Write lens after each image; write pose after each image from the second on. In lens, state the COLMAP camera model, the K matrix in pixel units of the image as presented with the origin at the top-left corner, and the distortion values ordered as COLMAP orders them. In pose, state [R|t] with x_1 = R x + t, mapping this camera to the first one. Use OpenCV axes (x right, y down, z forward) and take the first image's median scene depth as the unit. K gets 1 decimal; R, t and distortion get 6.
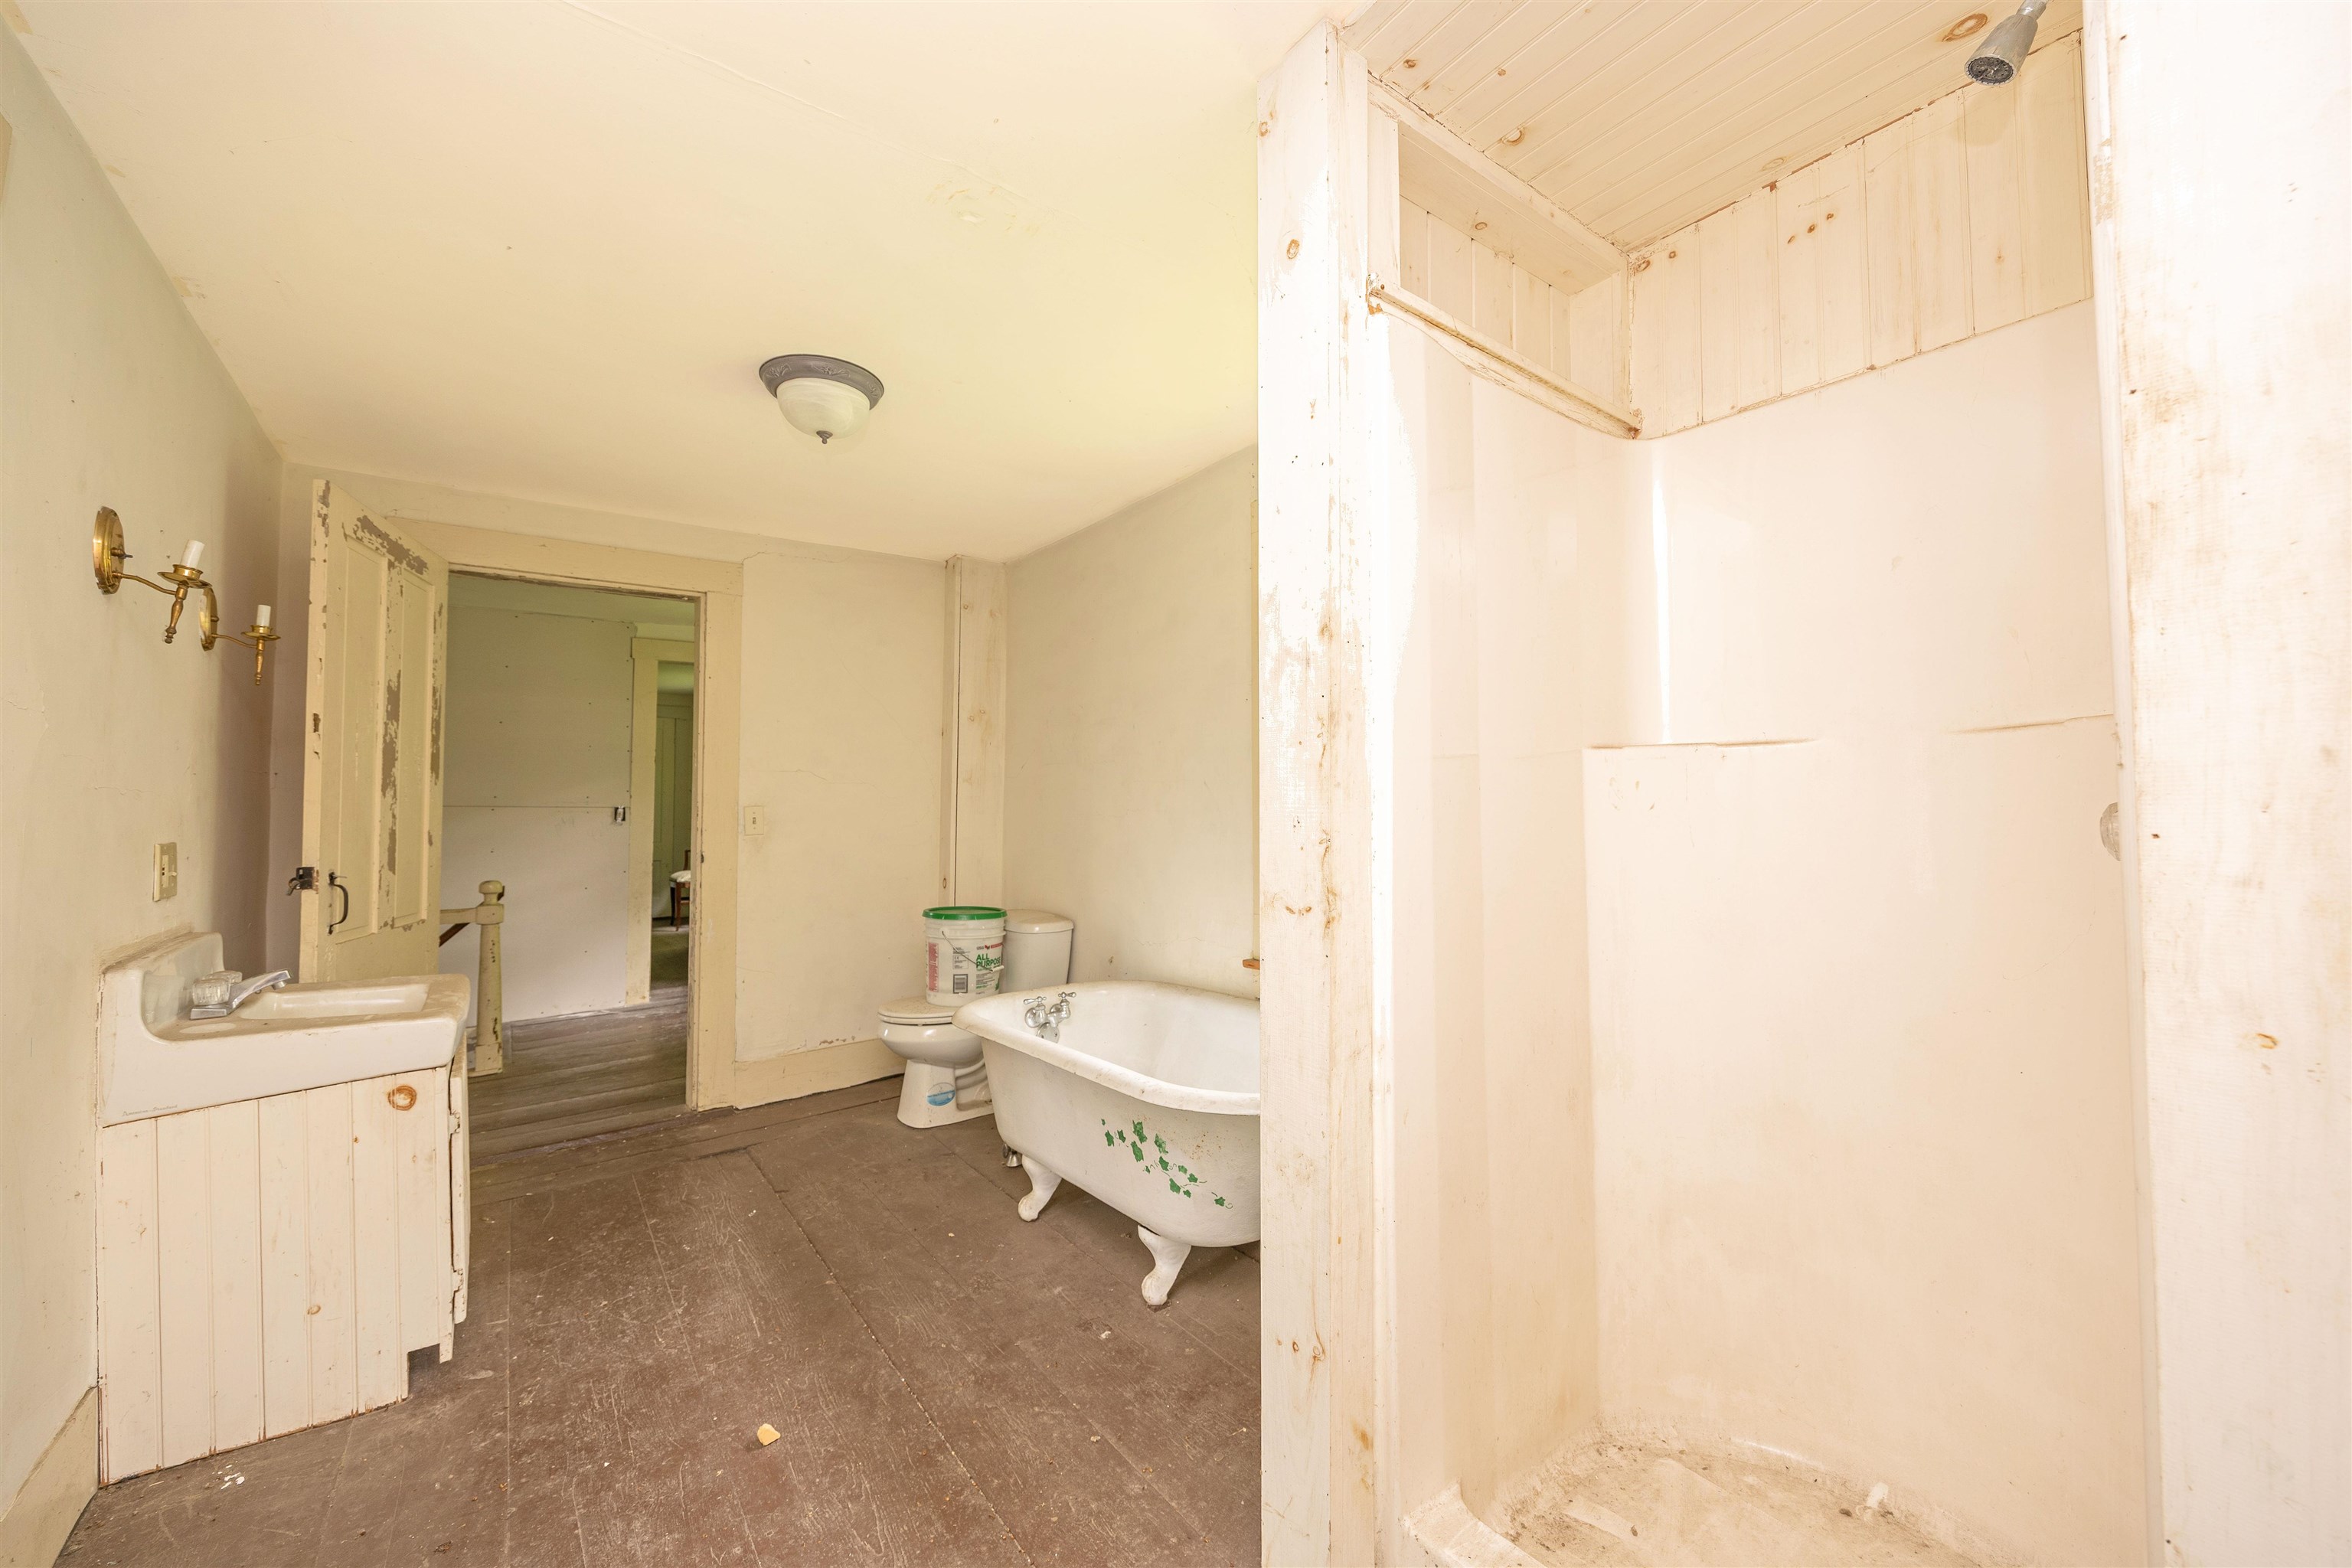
lens RADIAL K [[911.4, 0, 1185.1], [0, 911.4, 786.2], [0, 0, 1]] dist [-0.002242, 0.000034]
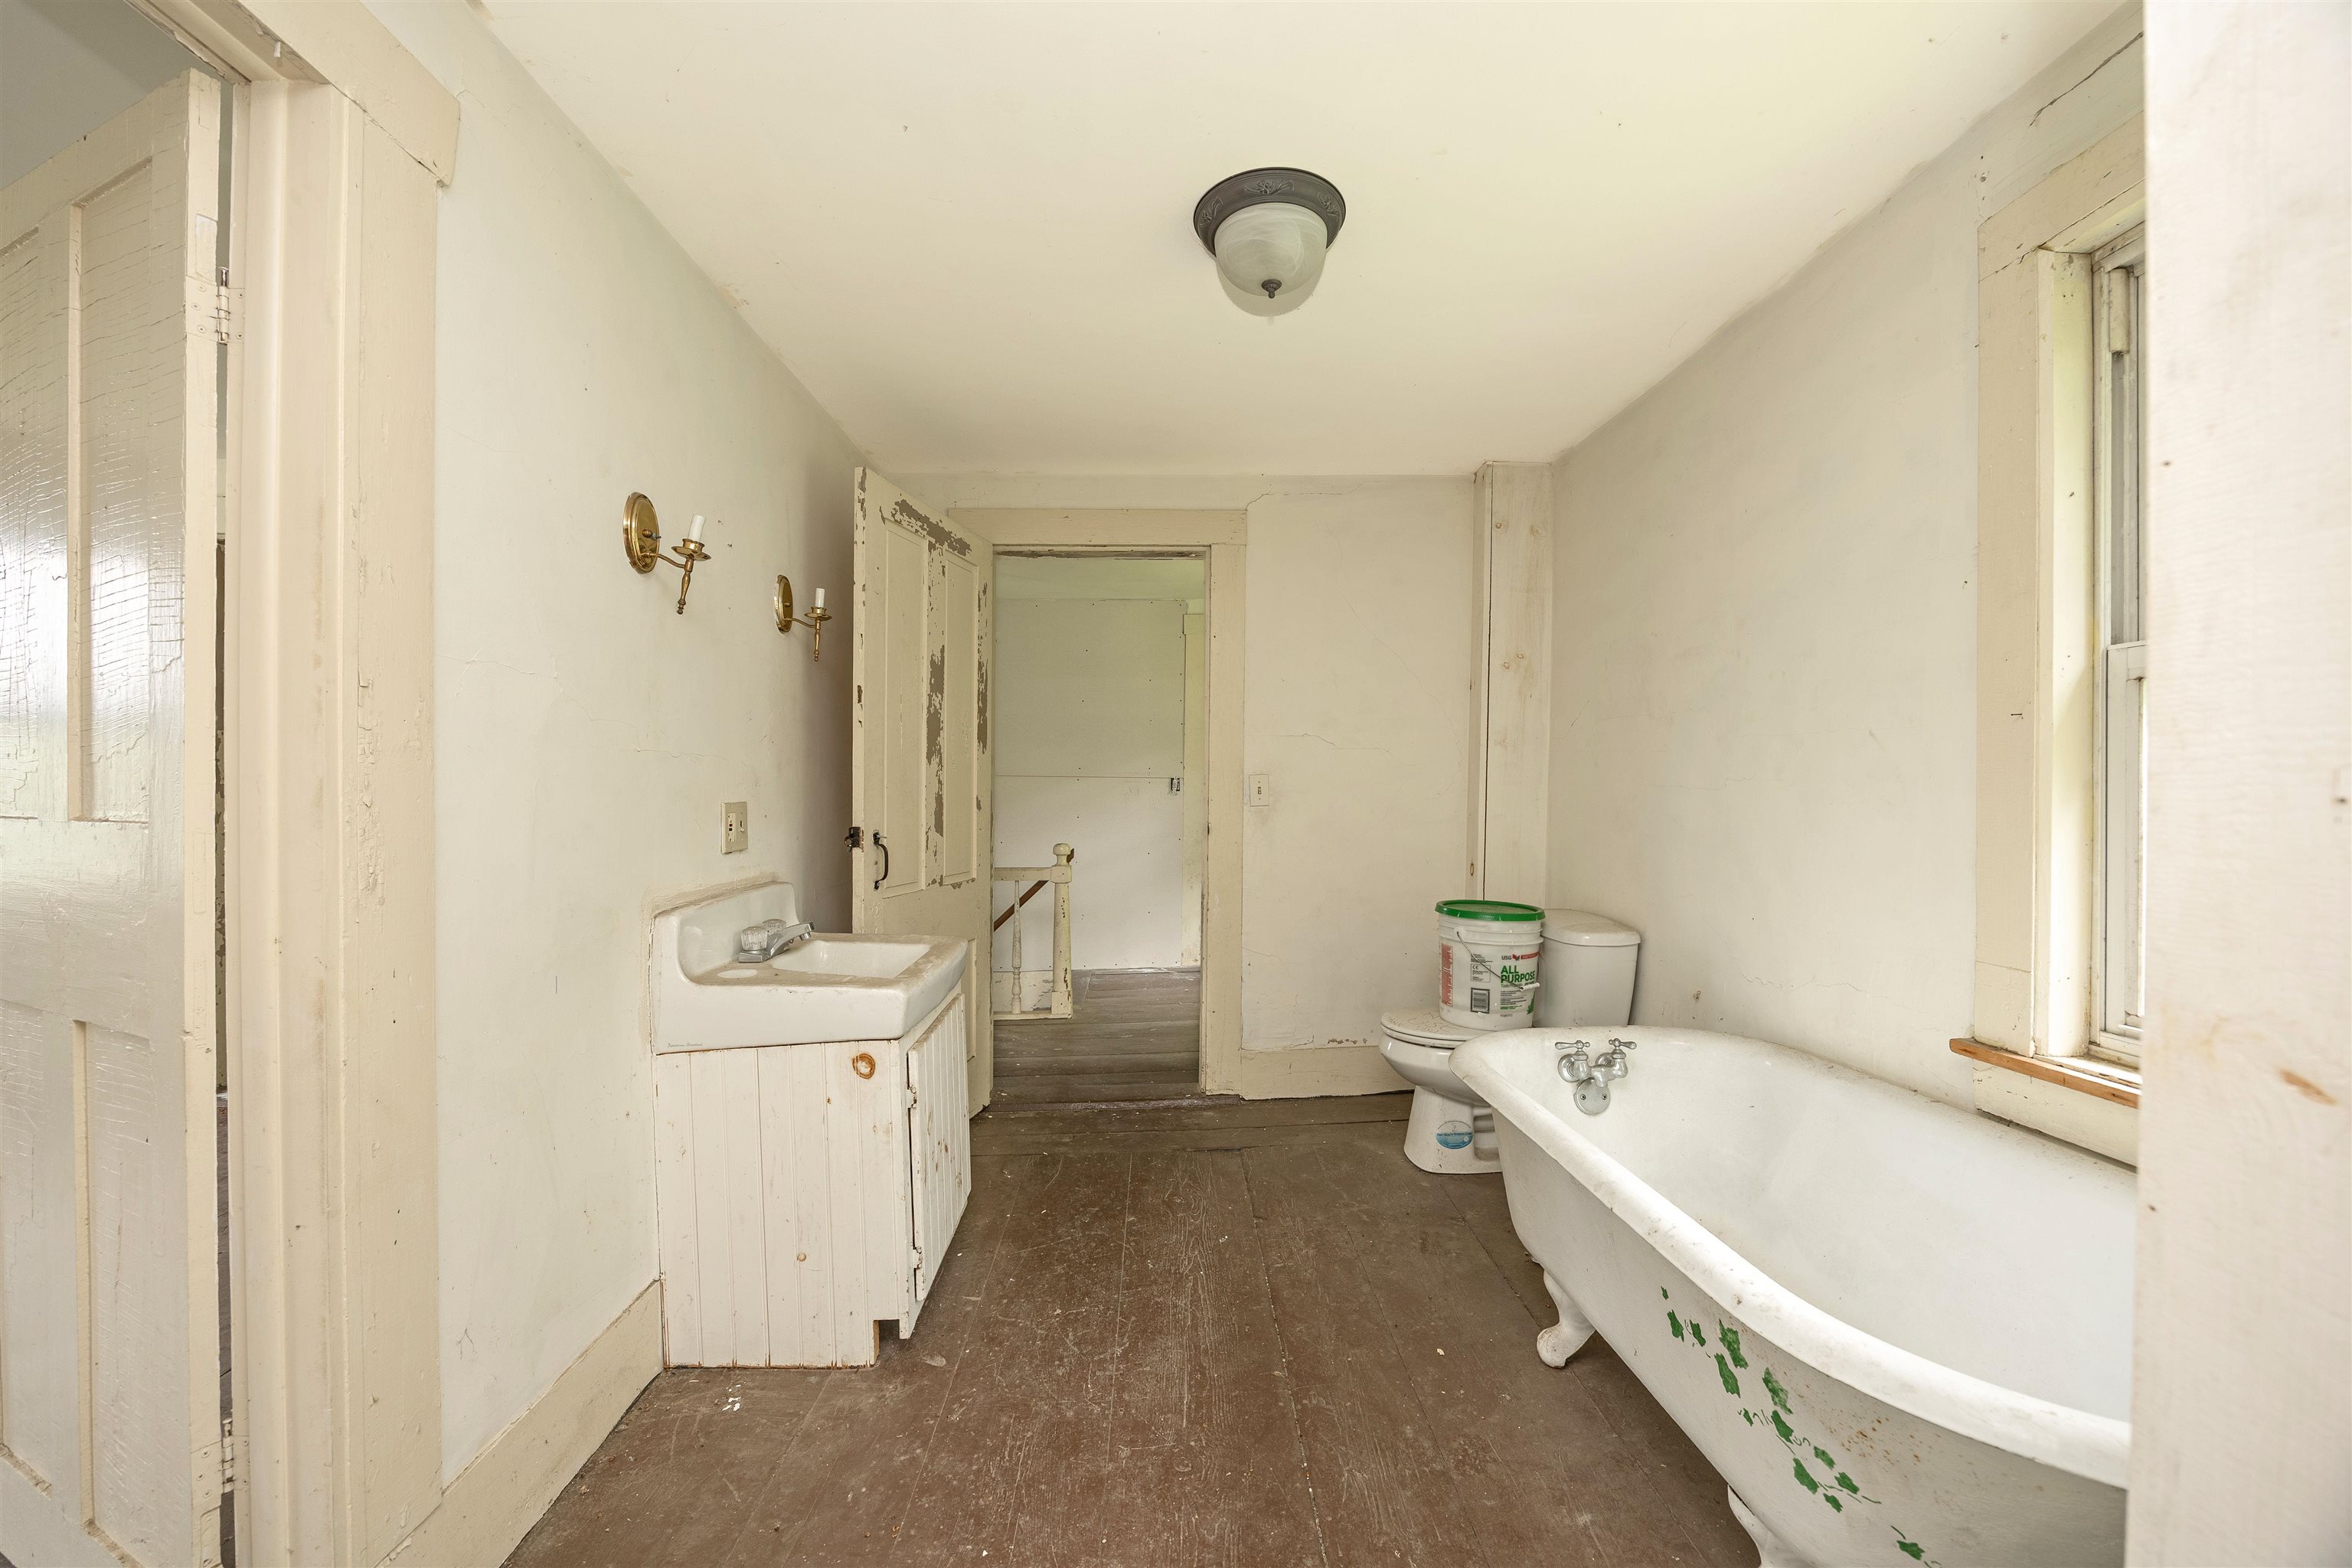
lens RADIAL K [[916.1, 0, 1196.6], [0, 916.1, 794.5], [0, 0, 1]] dist [-0.014392, 0.000116]
pose [[0.826341, 0.011482, -0.563054, -0.010450], [0.008618, 0.999417, 0.033027, 0.016245], [0.563105, -0.032144, 0.825760, 0.307079]]
